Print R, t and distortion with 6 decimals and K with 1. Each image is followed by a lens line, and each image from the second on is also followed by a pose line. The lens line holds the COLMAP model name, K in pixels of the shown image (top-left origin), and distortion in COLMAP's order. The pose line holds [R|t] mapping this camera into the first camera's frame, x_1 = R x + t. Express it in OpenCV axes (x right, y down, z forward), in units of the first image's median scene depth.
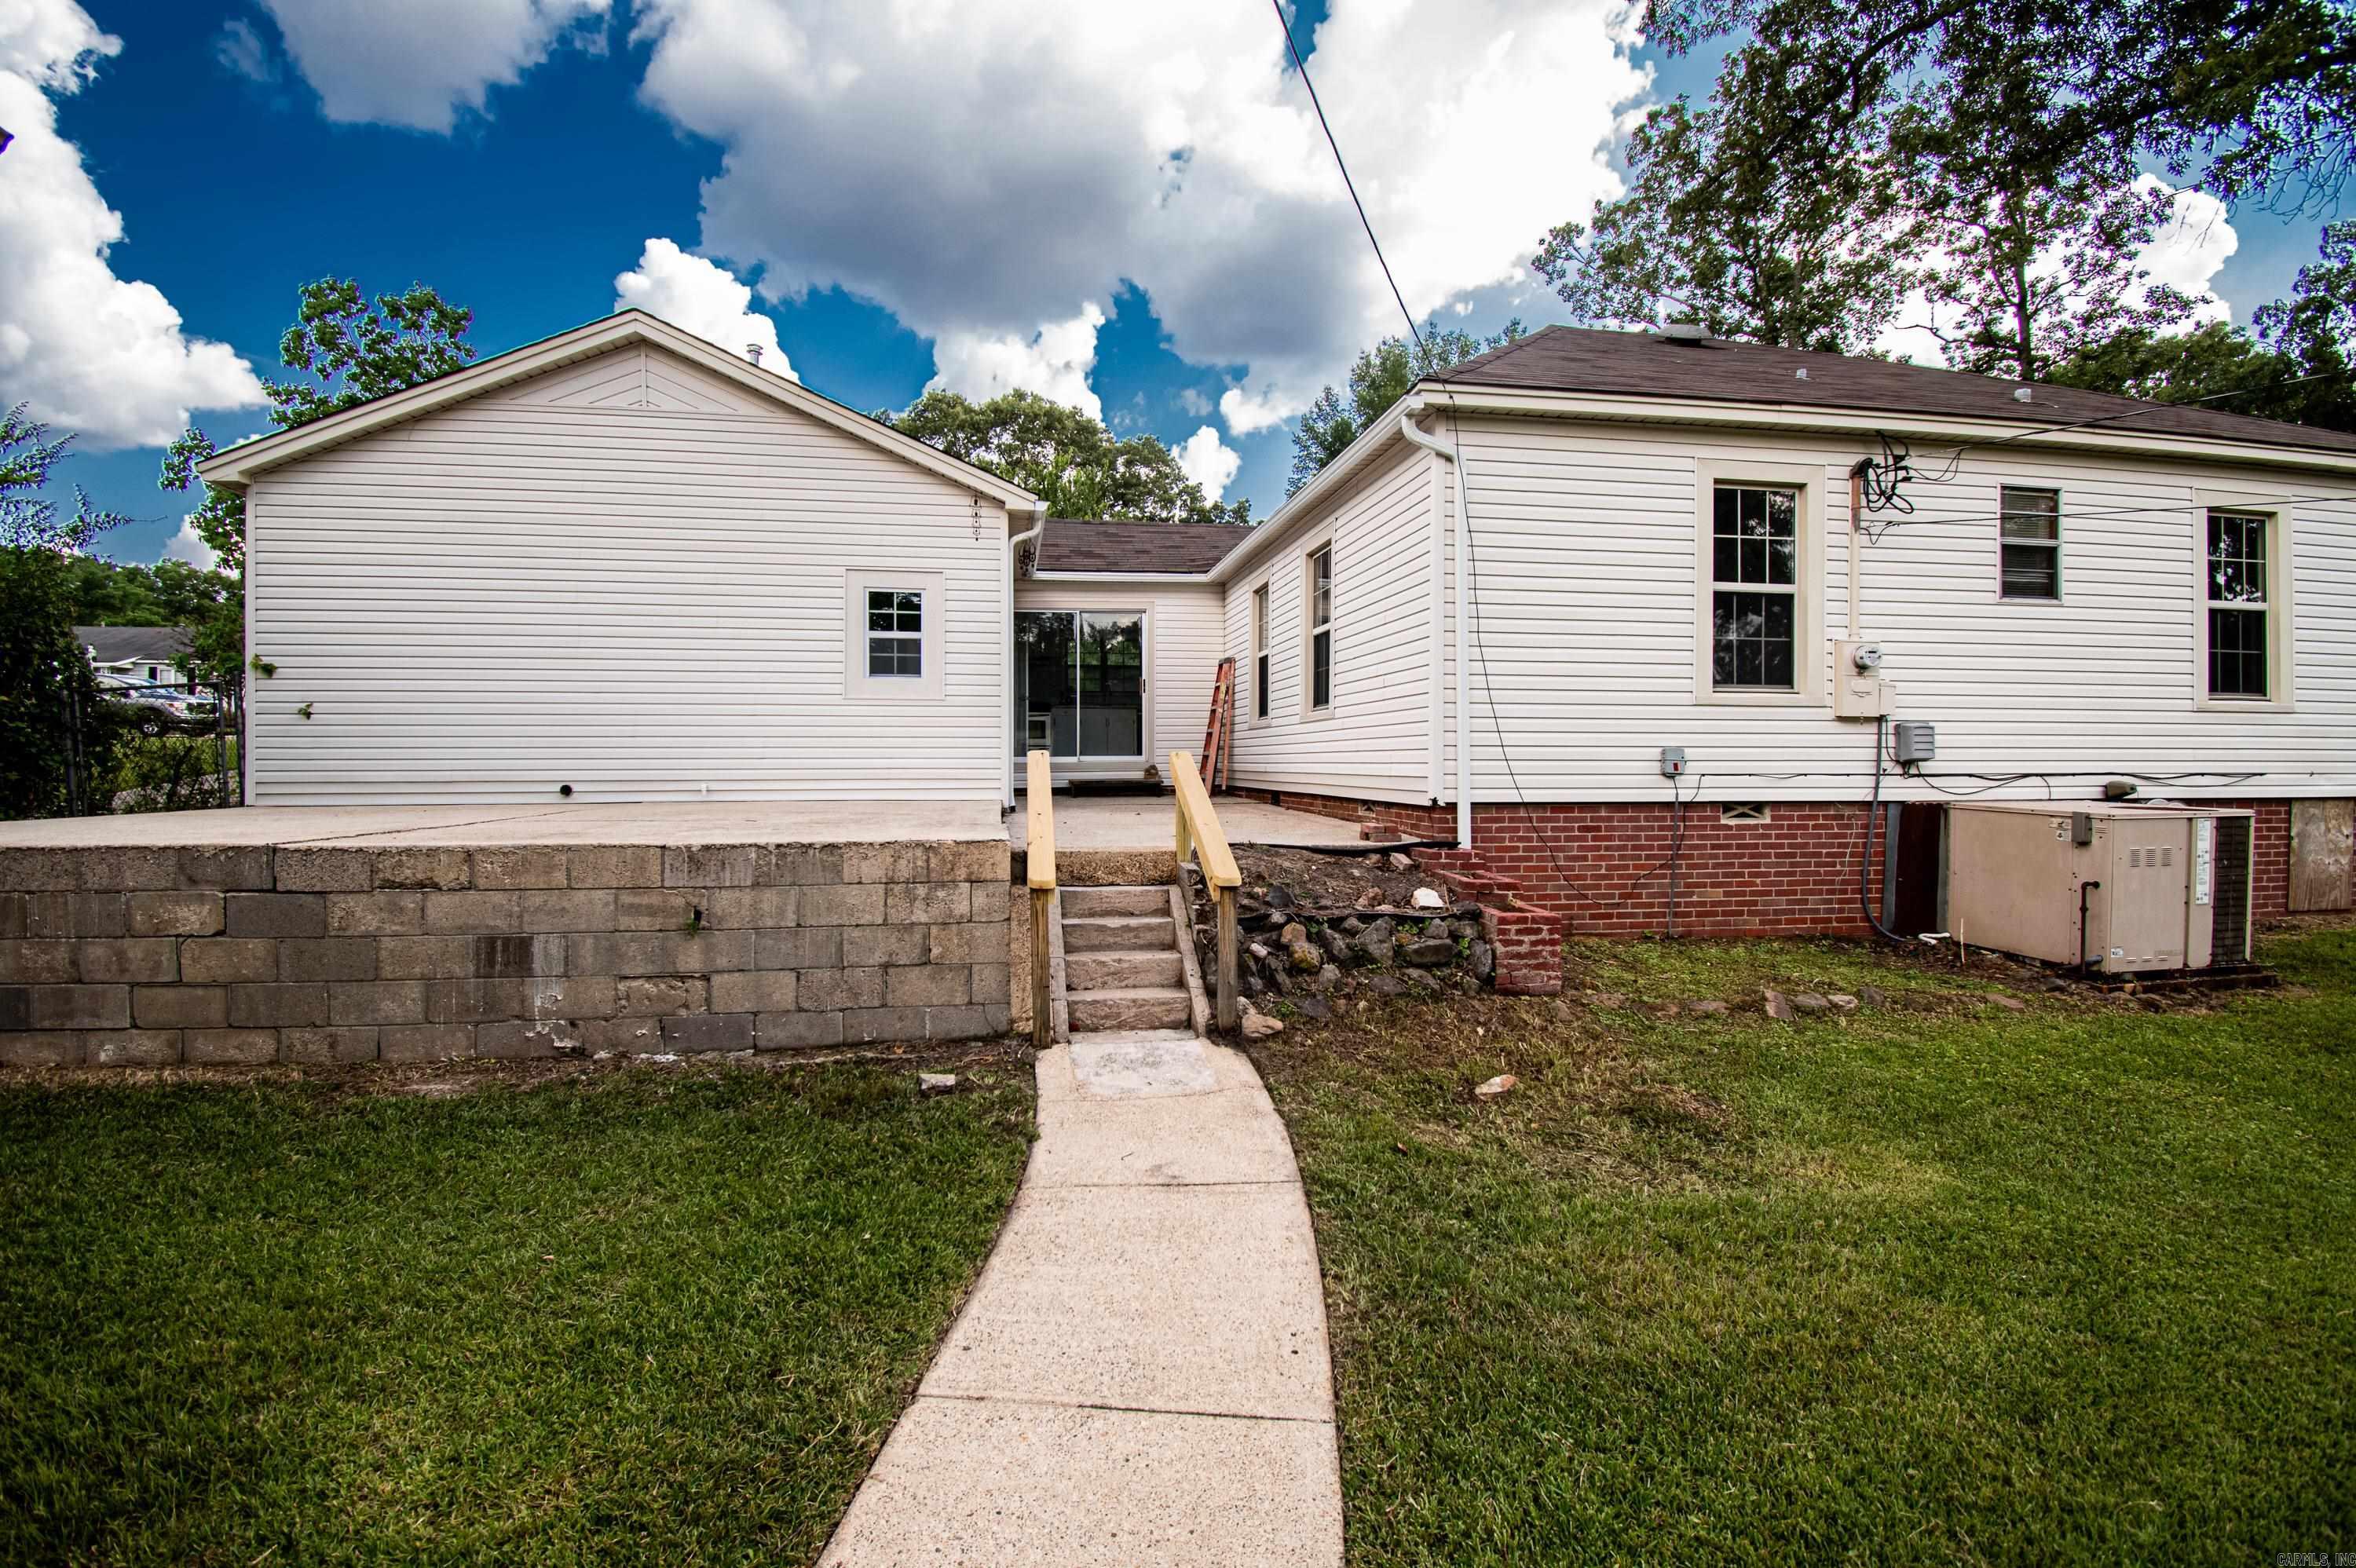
lens RADIAL K [[1069.1, 0, 1173.1], [0, 1069.1, 775.2], [0, 0, 1]] dist [0.017316, -0.029865]
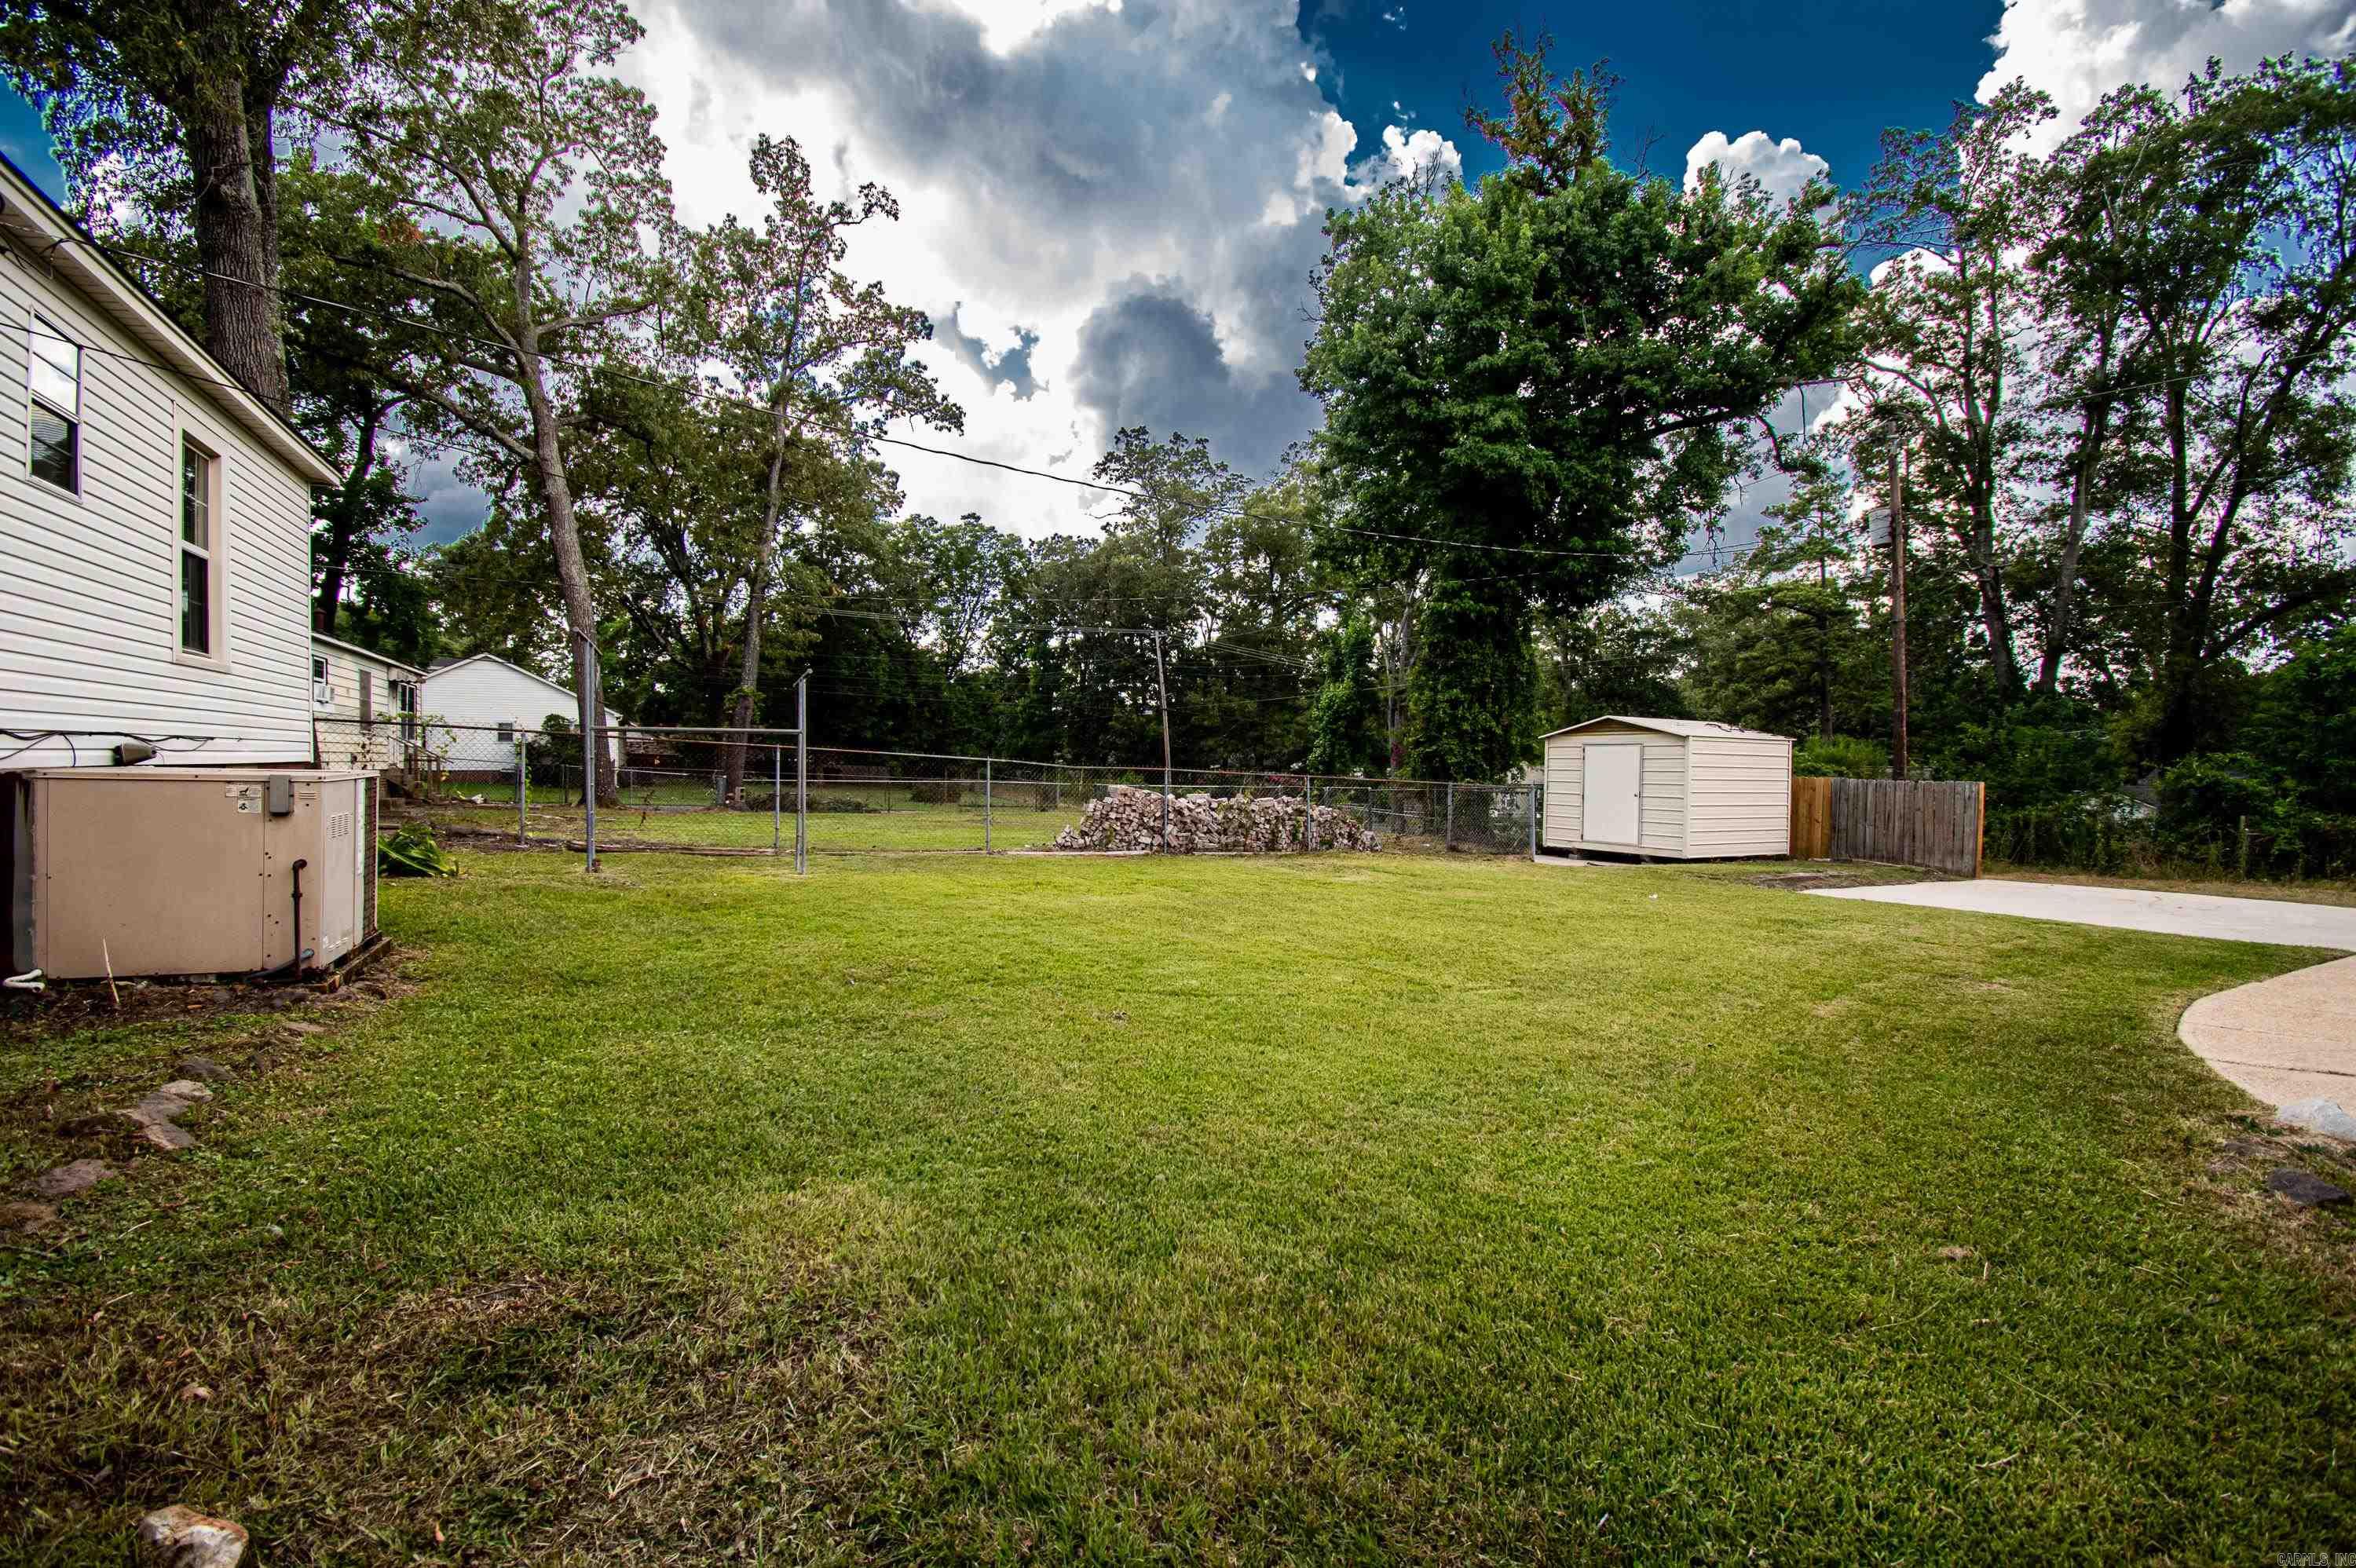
lens RADIAL K [[1069.1, 0, 1173.1], [0, 1069.1, 775.2], [0, 0, 1]] dist [0.017316, -0.029865]
pose [[-0.256536, -0.016046, 0.966402, -0.076889], [0.006594, 0.999810, 0.018351, 0.021906], [-0.966512, 0.011080, -0.256381, 0.502982]]
